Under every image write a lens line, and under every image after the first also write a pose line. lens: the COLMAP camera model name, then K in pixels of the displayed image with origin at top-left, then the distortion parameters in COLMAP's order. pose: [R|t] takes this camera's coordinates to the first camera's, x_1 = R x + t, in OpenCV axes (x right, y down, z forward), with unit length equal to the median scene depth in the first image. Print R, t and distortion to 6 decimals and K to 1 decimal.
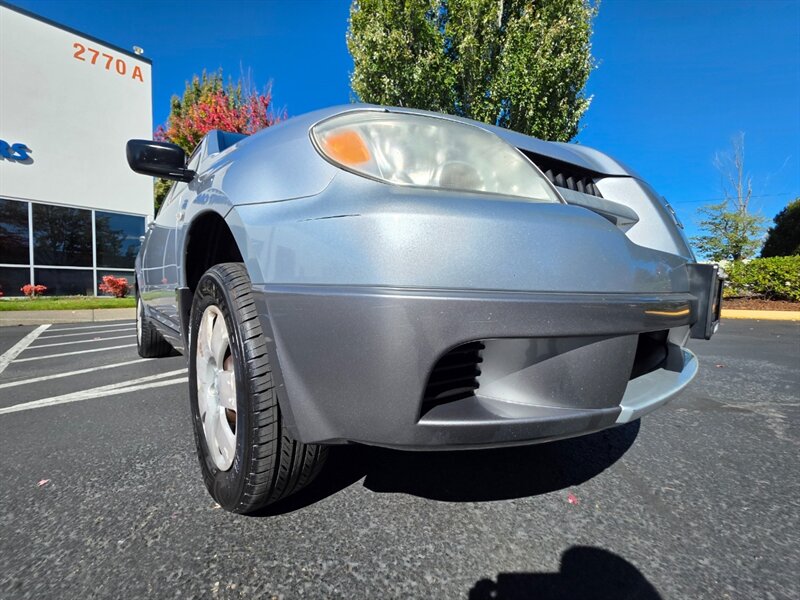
lens RADIAL K [[318.4, 0, 400.0], [0, 318.4, 300.0], [0, 0, 1]] dist [0.001173, 0.000258]
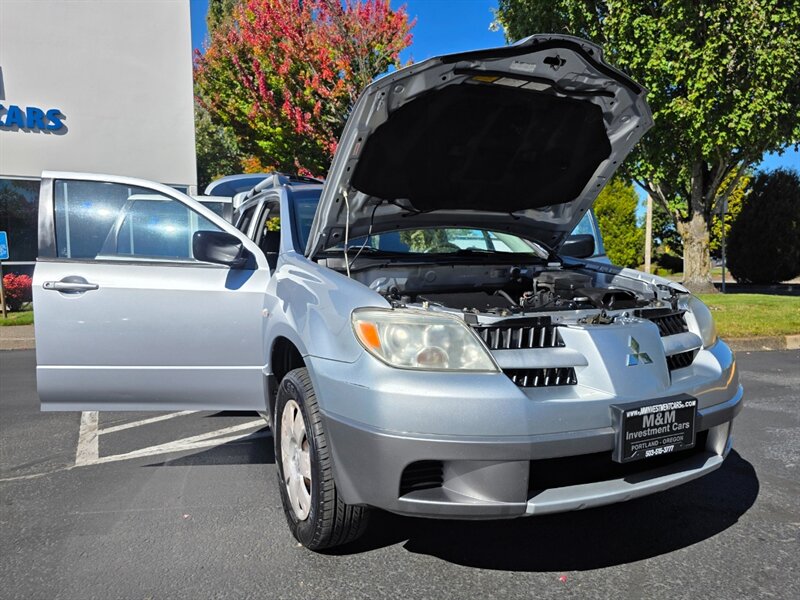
lens RADIAL K [[565.5, 0, 394.4], [0, 565.5, 295.2], [0, 0, 1]] dist [0.024718, -0.003335]
pose [[0.952221, -0.005042, -0.305369, 0.627119], [0.012204, 0.999693, 0.021547, -0.529667], [0.305166, -0.024244, 0.951990, -1.290827]]
